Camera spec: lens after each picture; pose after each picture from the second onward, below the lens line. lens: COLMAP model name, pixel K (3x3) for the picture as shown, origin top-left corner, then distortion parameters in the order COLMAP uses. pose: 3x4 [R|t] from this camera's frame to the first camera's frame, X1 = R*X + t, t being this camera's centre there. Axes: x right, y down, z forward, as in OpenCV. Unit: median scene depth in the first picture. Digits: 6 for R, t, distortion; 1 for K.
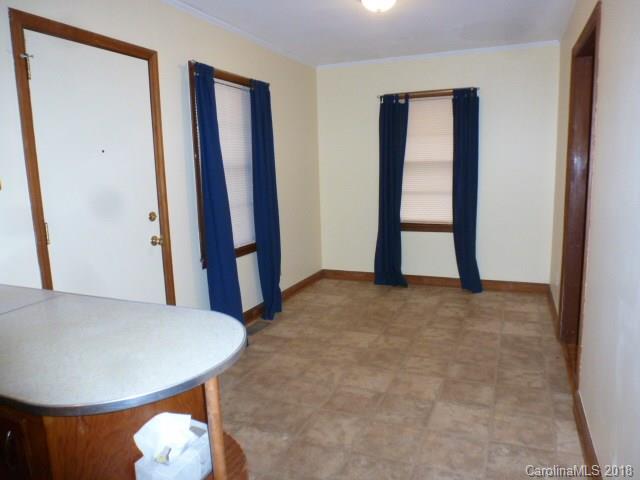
lens RADIAL K [[457.0, 0, 320.5], [0, 457.0, 244.4], [0, 0, 1]] dist [-0.059070, 0.007109]
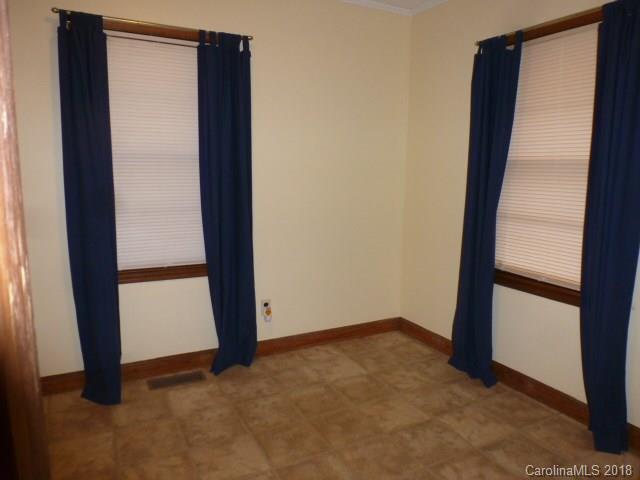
lens RADIAL K [[457.0, 0, 319.2], [0, 457.0, 234.1], [0, 0, 1]] dist [-0.059070, 0.007109]
pose [[0.783140, 0.128728, -0.608375, 0.359036], [-0.145322, 0.989135, 0.022227, -0.075752], [0.604626, 0.071003, 0.793338, 0.460327]]
